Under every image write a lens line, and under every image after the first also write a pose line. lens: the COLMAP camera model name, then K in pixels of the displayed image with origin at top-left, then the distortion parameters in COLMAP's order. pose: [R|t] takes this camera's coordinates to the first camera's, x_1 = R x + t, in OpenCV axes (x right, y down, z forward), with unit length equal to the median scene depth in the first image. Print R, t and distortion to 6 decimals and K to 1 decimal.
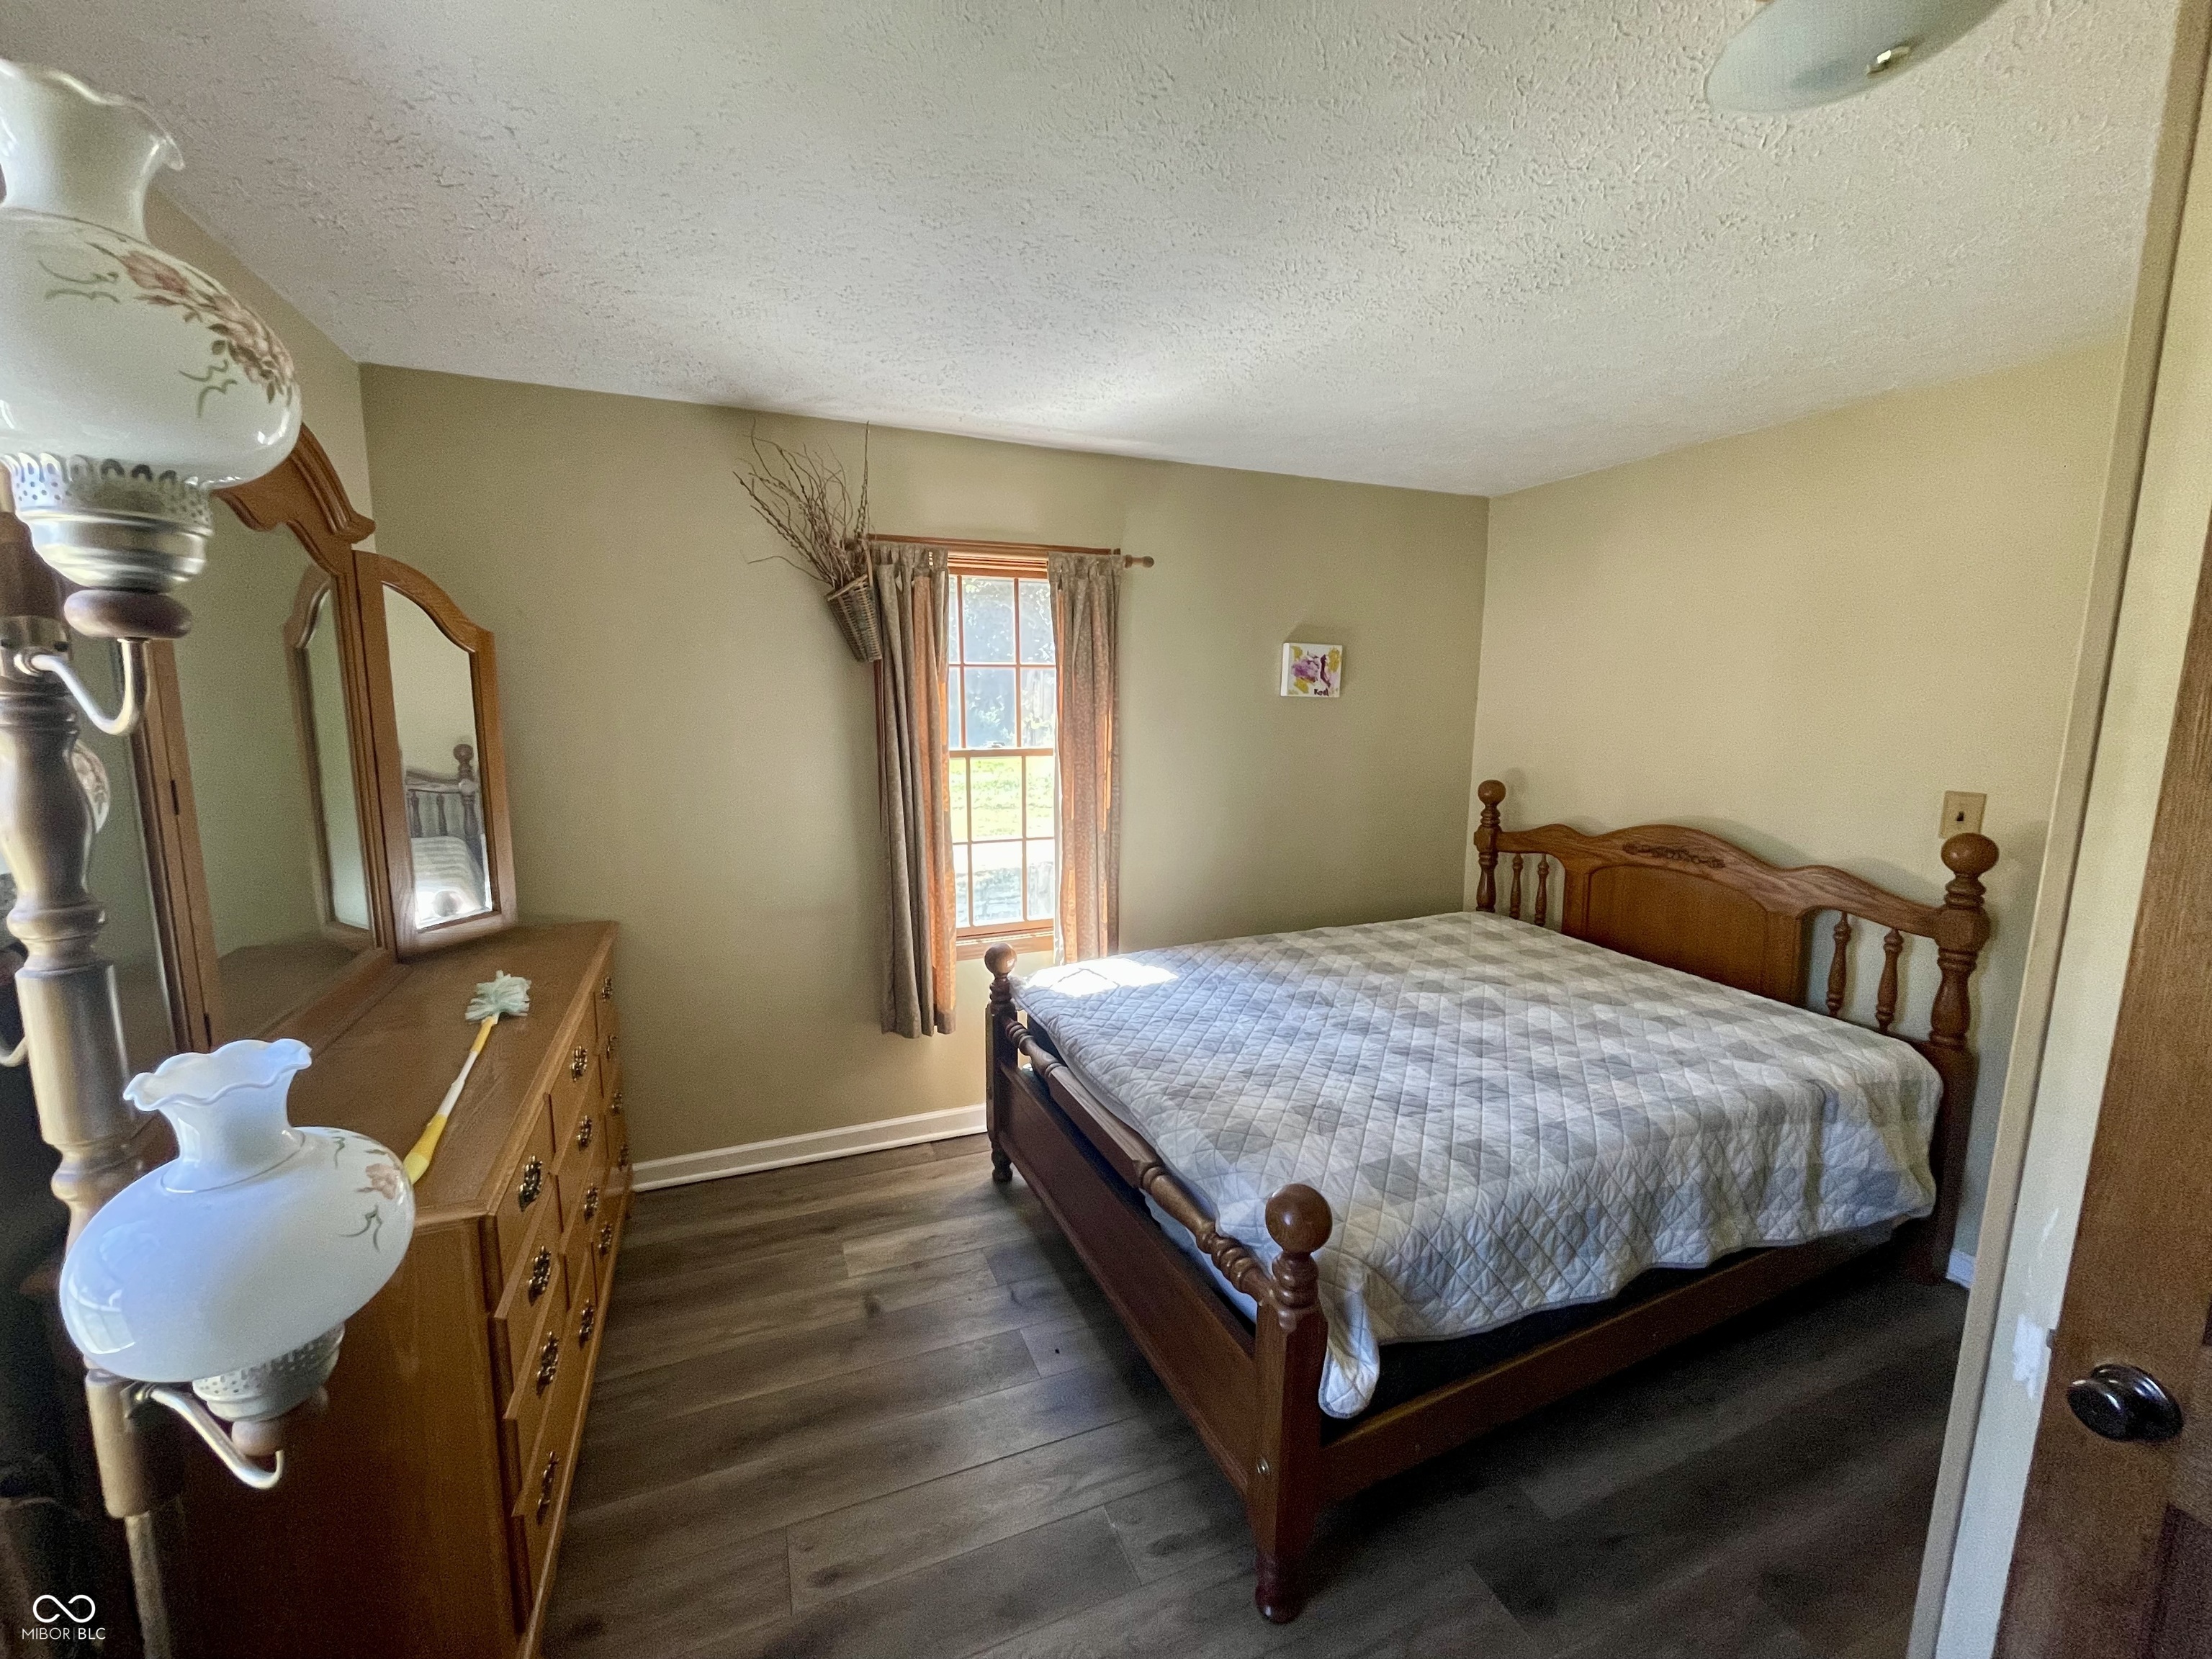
lens RADIAL K [[888.7, 0, 1106.0], [0, 888.7, 829.5], [0, 0, 1]] dist [0.000017, 0.000033]
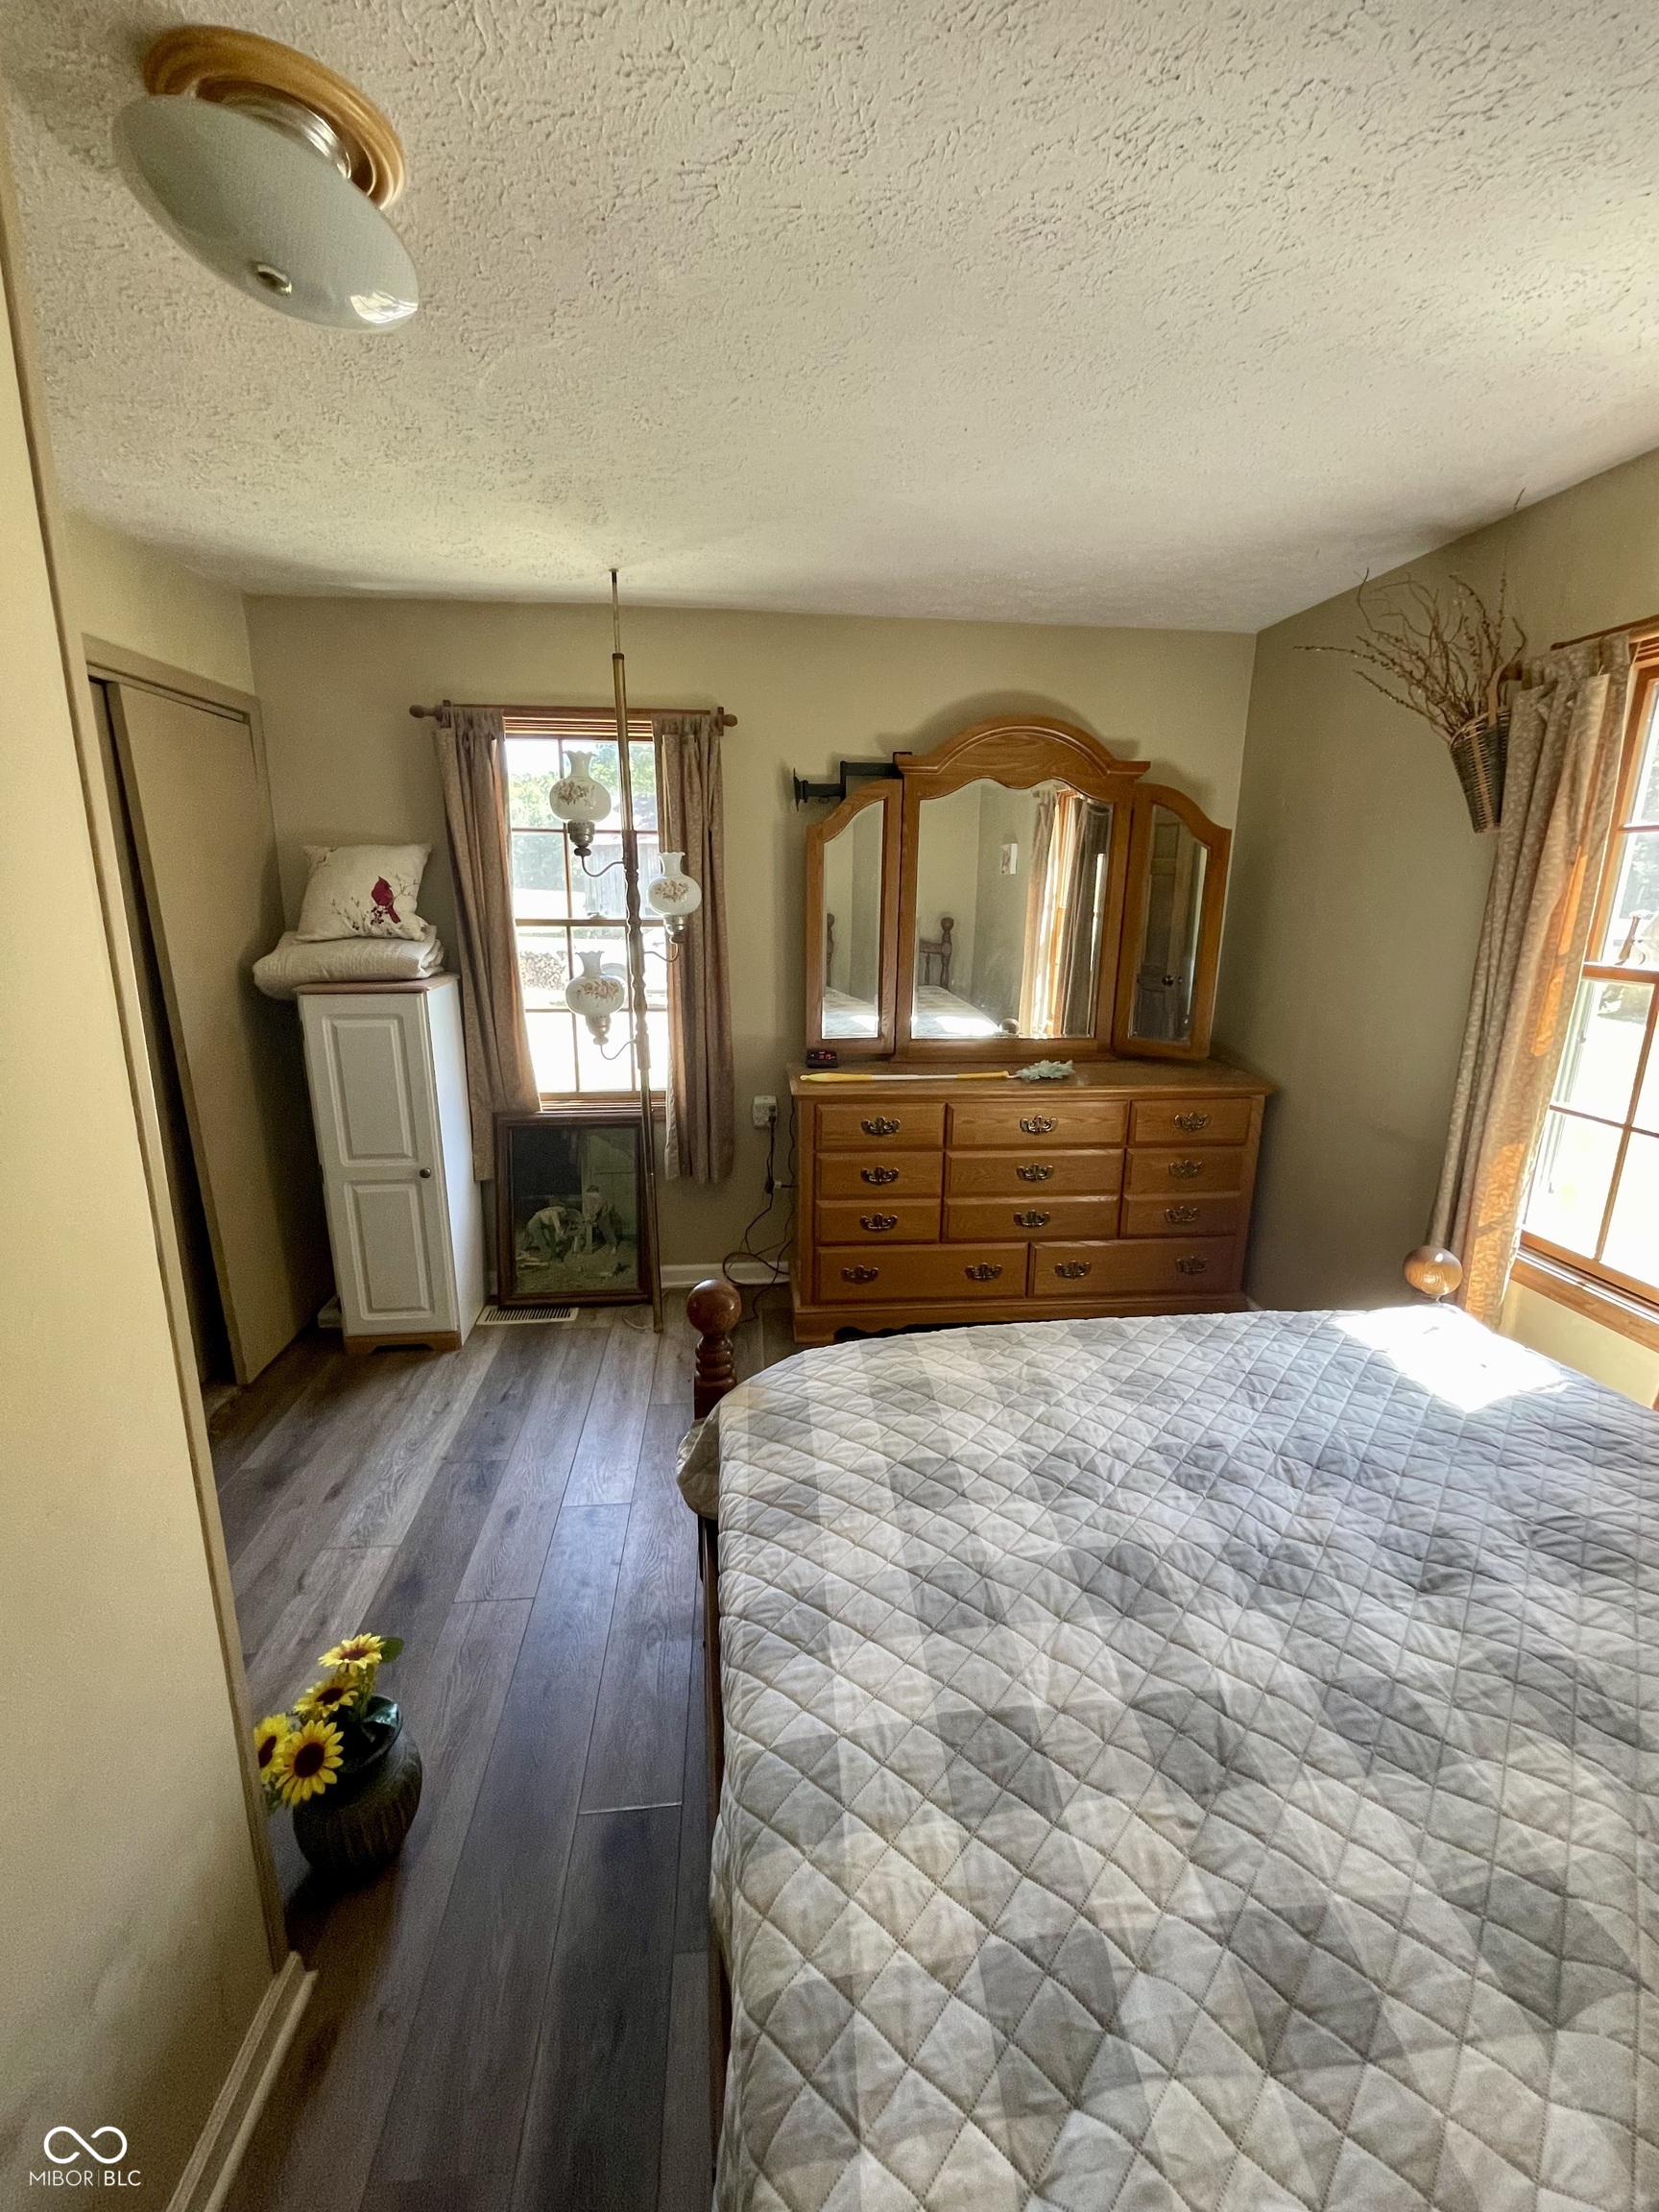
lens RADIAL K [[888.7, 0, 829.5], [0, 888.7, 1106.0], [0, 0, 1]] dist [0.000017, 0.000033]
pose [[-0.302605, 0.218382, -0.927761, 0.733916], [-0.149943, 0.950369, 0.272610, -0.106654], [0.941248, 0.221604, -0.254841, 0.832202]]
